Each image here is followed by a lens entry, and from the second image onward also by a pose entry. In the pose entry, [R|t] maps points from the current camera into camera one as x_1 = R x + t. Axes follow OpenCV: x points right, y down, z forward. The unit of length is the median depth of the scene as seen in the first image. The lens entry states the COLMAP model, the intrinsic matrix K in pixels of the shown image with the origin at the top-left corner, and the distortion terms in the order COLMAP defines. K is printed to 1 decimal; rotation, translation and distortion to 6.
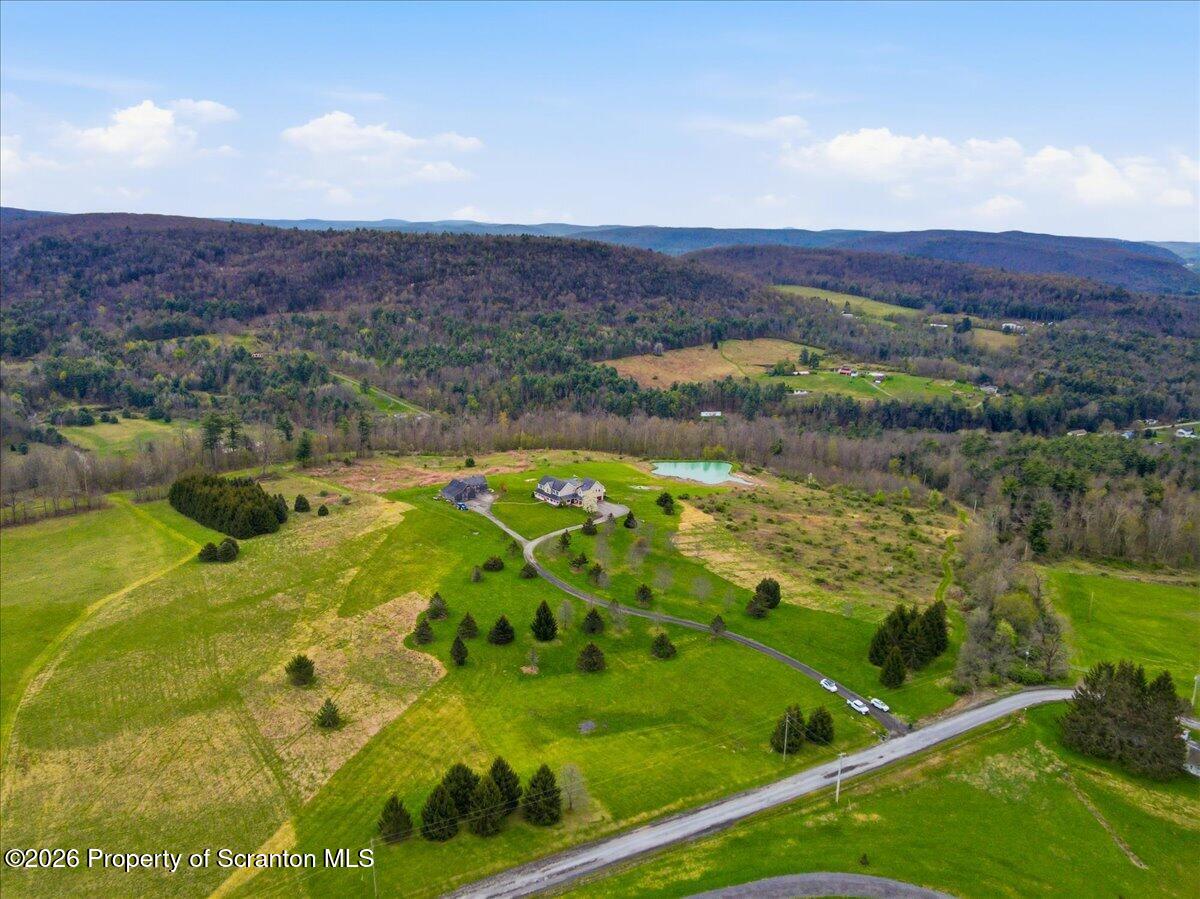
lens RADIAL K [[885.1, 0, 583.8], [0, 885.1, 439.2], [0, 0, 1]] dist [-0.002044, 0.041180]
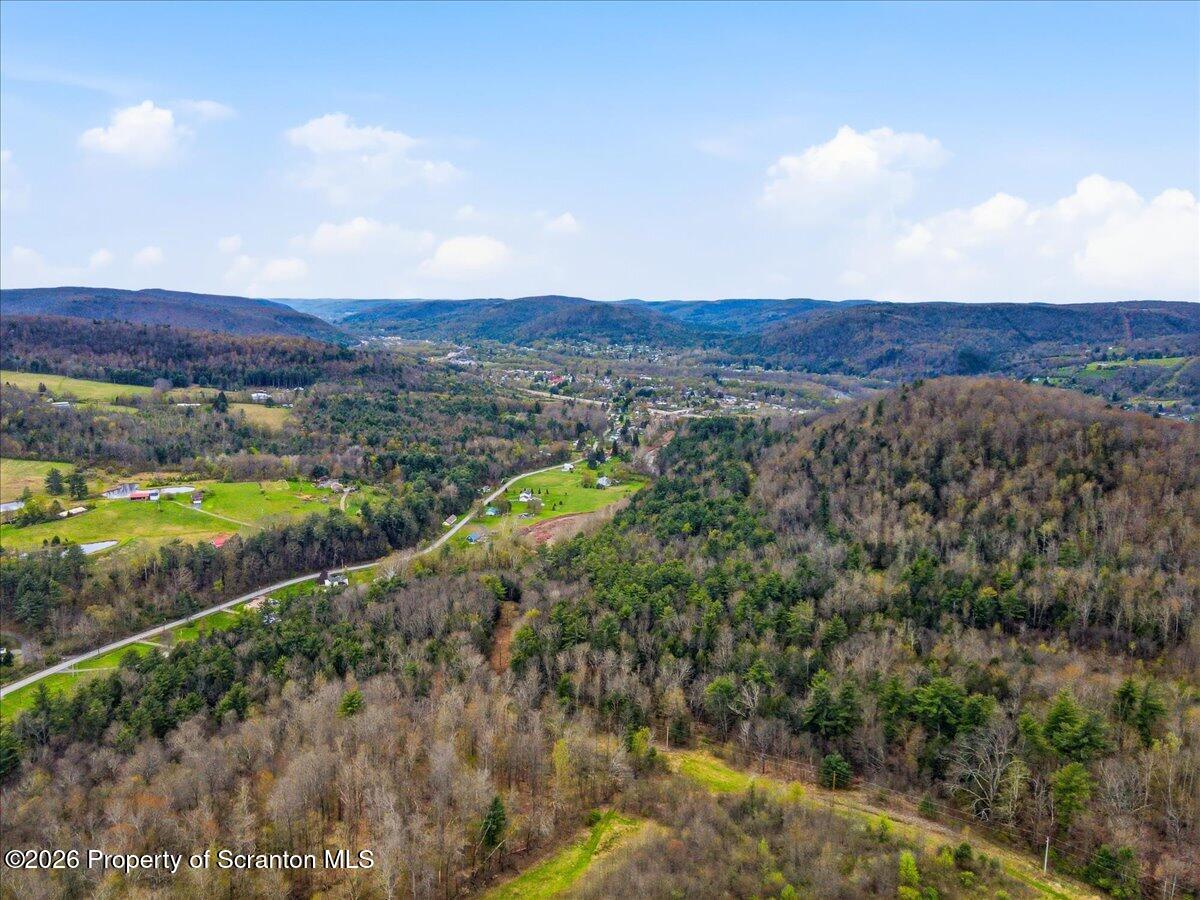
lens RADIAL K [[885.1, 0, 590.5], [0, 885.1, 447.4], [0, 0, 1]] dist [-0.002044, 0.041180]
pose [[0.602854, -0.142992, 0.784933, -0.019036], [0.185199, 0.982017, 0.036656, -0.066687], [-0.776060, 0.123270, 0.618495, 0.286881]]
